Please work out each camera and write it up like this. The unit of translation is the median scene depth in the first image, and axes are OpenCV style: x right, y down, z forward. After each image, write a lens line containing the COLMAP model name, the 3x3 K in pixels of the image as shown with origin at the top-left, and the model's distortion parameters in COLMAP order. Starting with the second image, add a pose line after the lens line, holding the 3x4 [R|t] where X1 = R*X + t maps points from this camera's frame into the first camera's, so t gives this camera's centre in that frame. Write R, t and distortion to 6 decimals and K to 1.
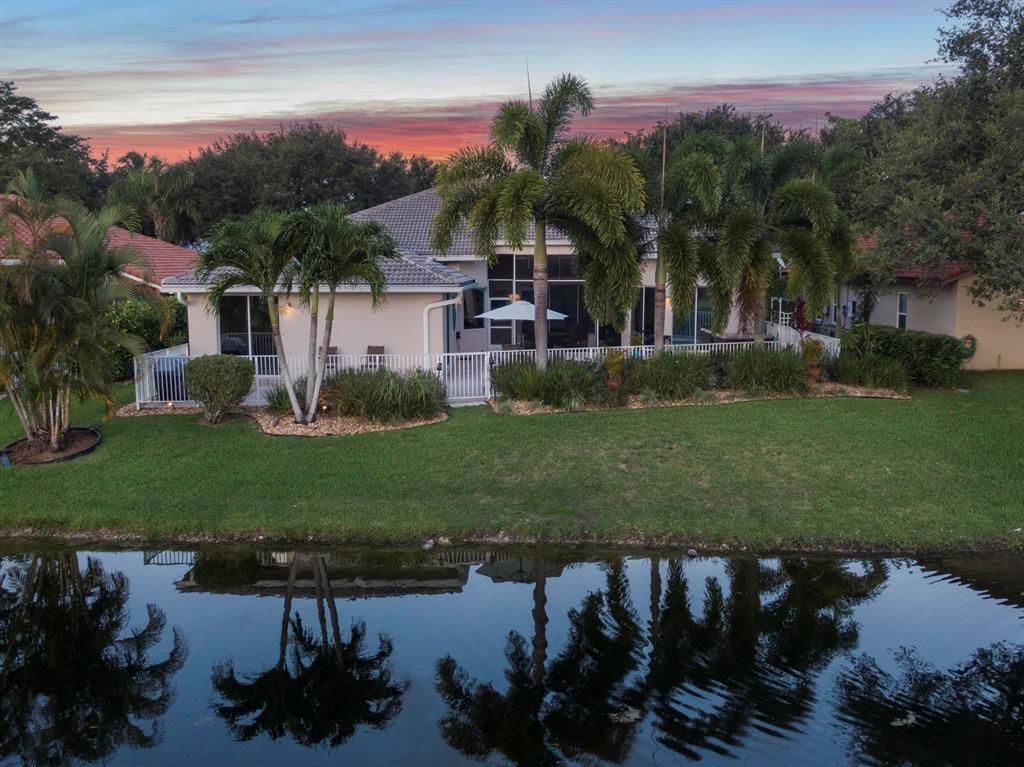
lens RADIAL K [[975.0, 0, 512.0], [0, 975.0, 383.5], [0, 0, 1]] dist [-0.008800, 0.006909]
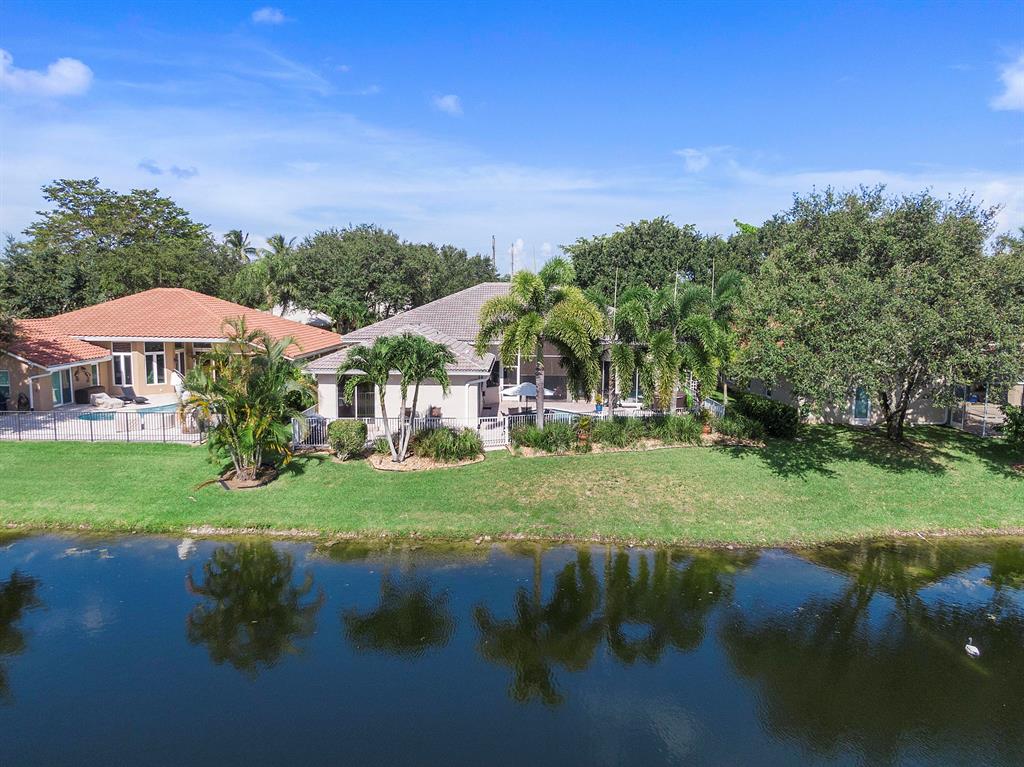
lens RADIAL K [[725.8, 0, 512.0], [0, 725.8, 383.5], [0, 0, 1]] dist [0.003683, -0.000227]
pose [[0.999951, 0.008603, 0.004947, -0.024990], [-0.008519, 0.999824, -0.016731, -0.072828], [-0.005090, 0.016688, 0.999848, -0.242419]]
